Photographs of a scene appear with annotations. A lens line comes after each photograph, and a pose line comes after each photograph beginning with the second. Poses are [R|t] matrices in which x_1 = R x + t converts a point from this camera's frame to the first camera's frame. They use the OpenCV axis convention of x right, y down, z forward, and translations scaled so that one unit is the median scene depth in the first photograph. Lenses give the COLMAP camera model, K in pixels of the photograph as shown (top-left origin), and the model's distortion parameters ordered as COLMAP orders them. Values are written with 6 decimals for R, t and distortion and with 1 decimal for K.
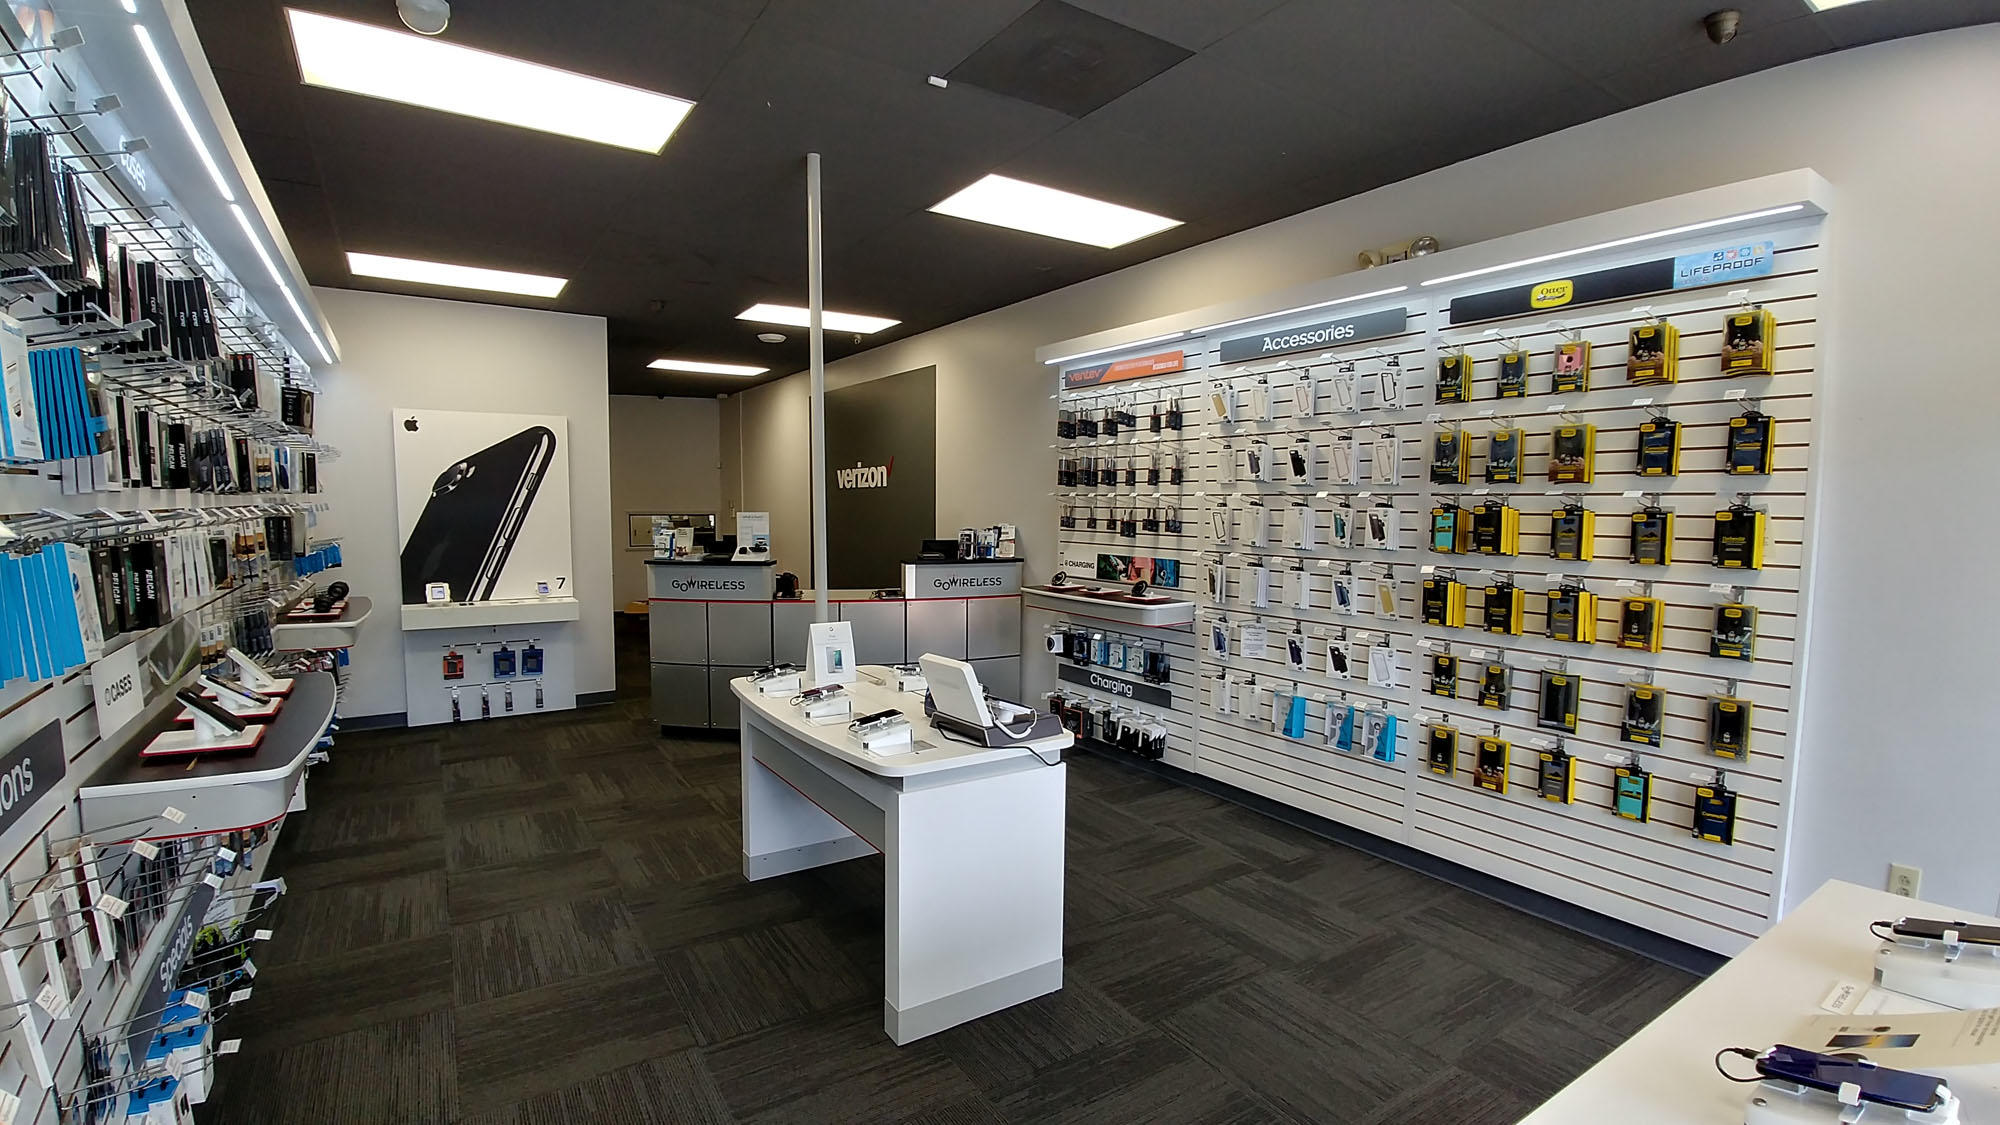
lens RADIAL K [[874.5, 0, 964.0], [0, 874.5, 583.2], [0, 0, 1]] dist [-0.024215, 0.000174]
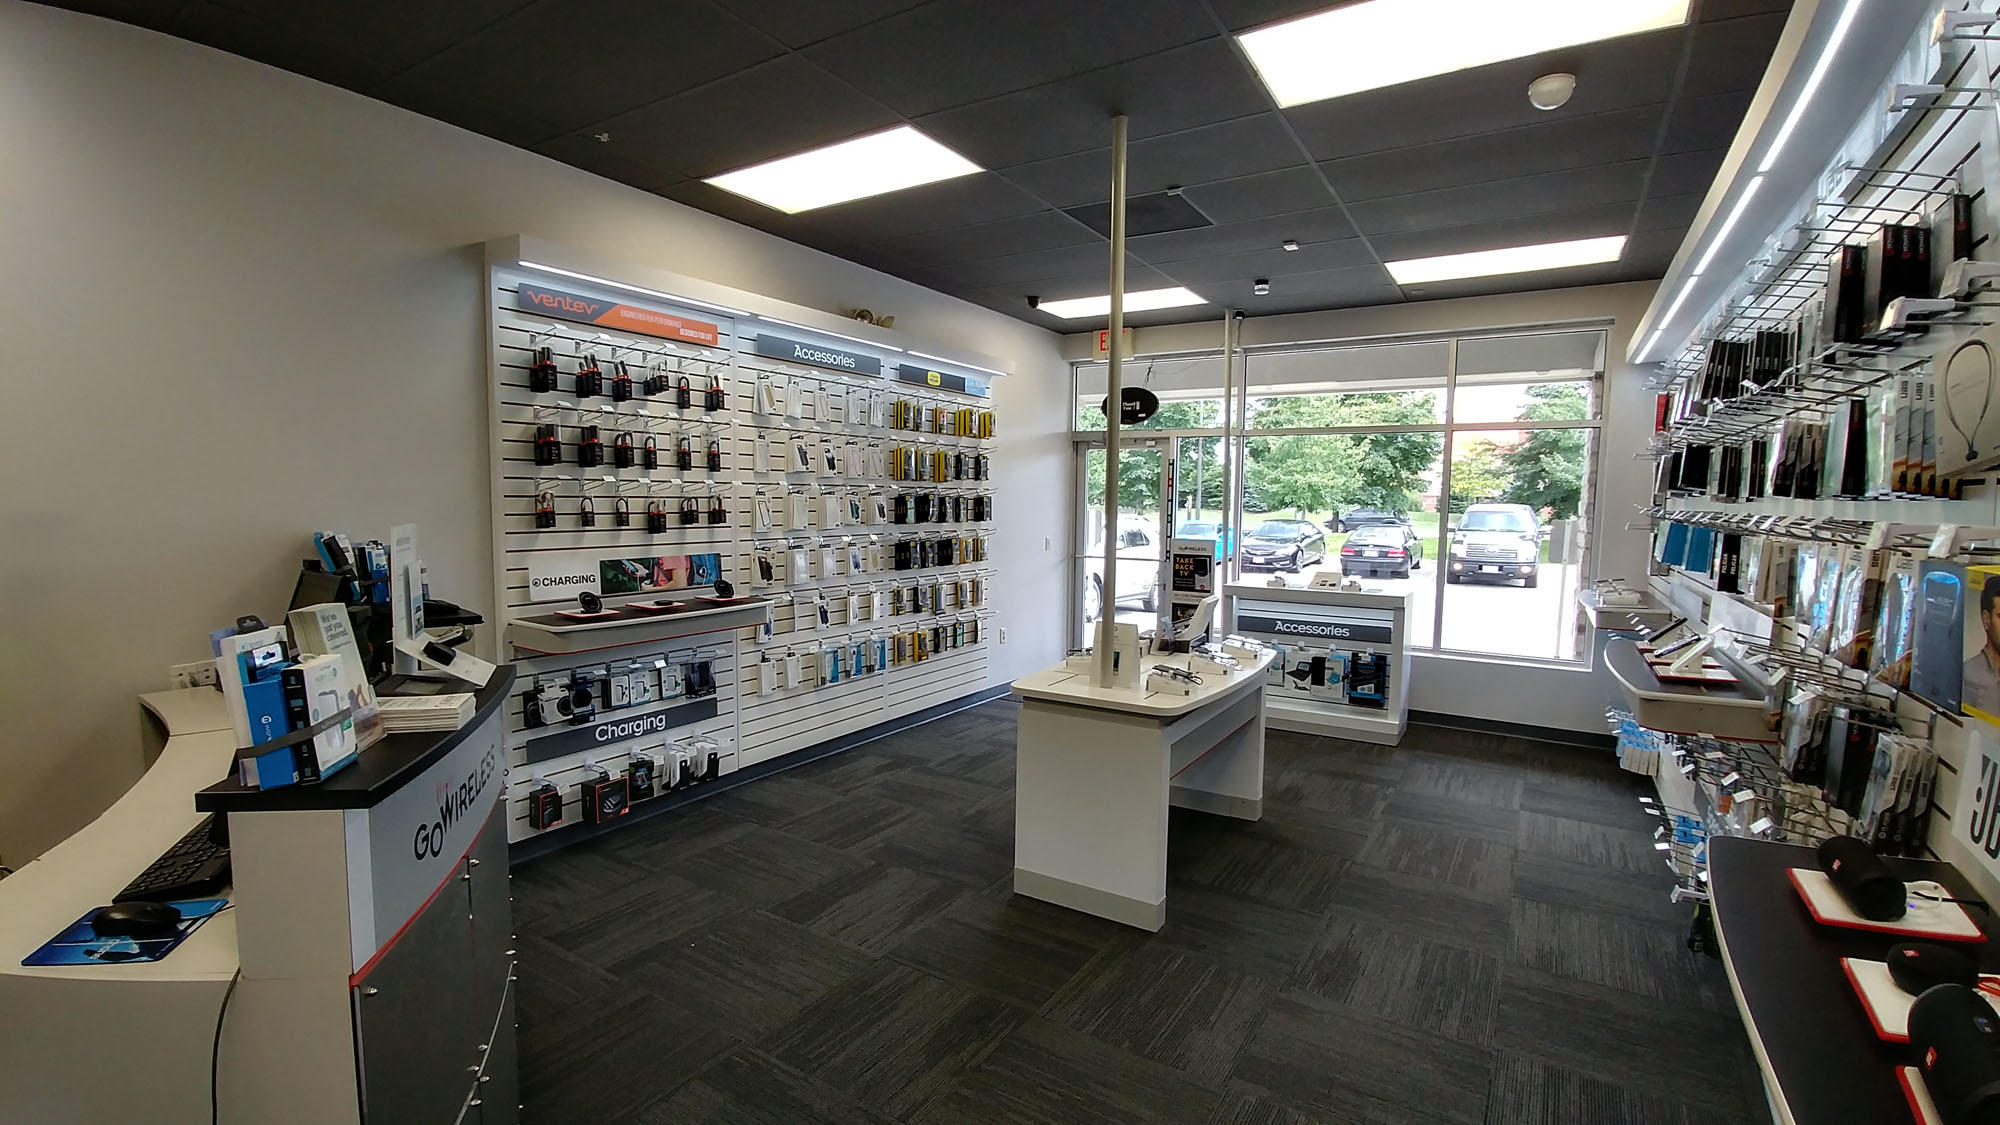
lens RADIAL K [[874.5, 0, 999.5], [0, 874.5, 574.3], [0, 0, 1]] dist [-0.024215, 0.000174]
pose [[-0.431061, -0.092174, 0.897603, -0.687078], [0.067040, 0.988748, 0.133729, -0.104182], [-0.899829, 0.117821, -0.420031, 1.085010]]
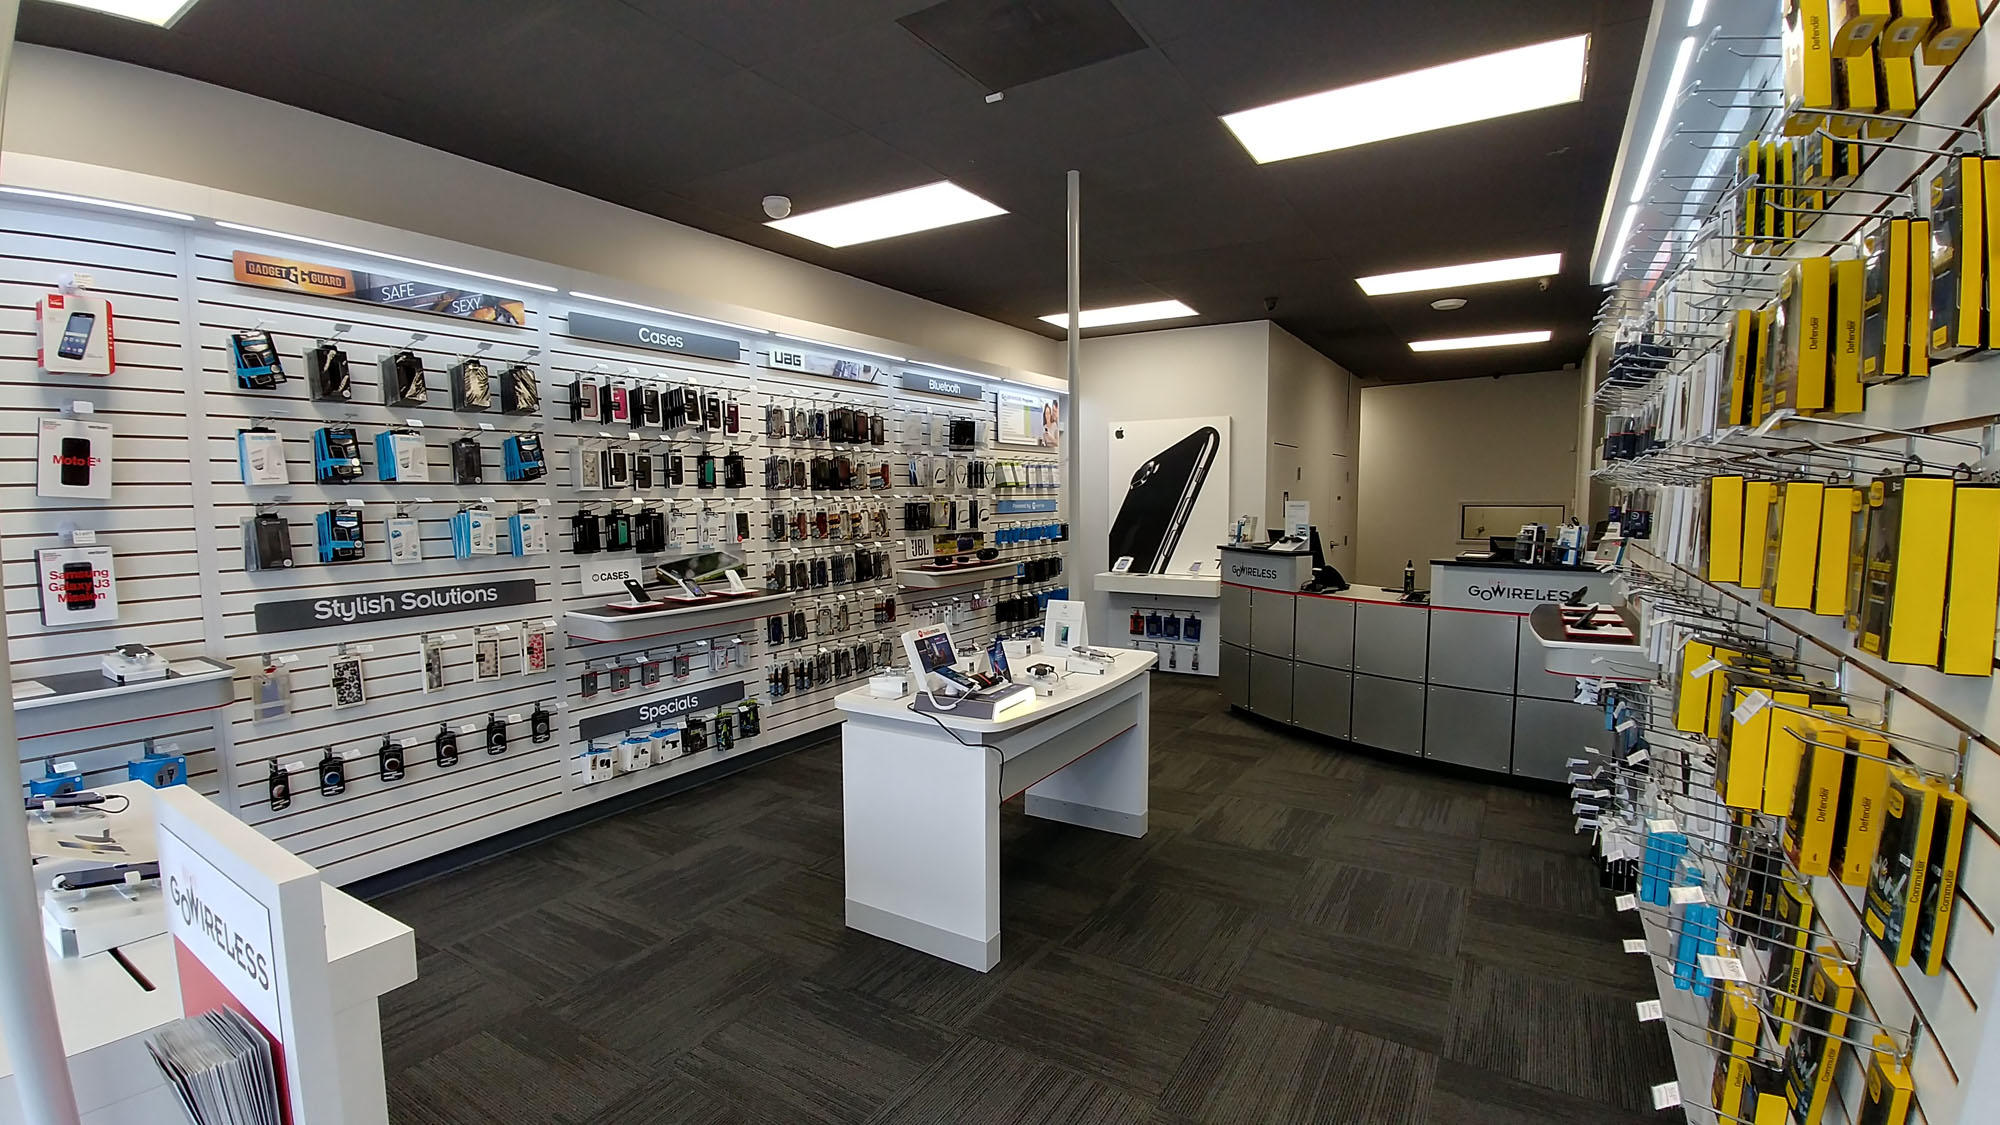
lens RADIAL K [[874.5, 0, 999.3], [0, 874.5, 579.2], [0, 0, 1]] dist [-0.024215, 0.000174]
pose [[0.446146, 0.076283, -0.891703, 0.558392], [-0.073186, 0.996133, 0.048600, -0.019805], [0.891963, 0.043577, 0.450004, 0.311707]]
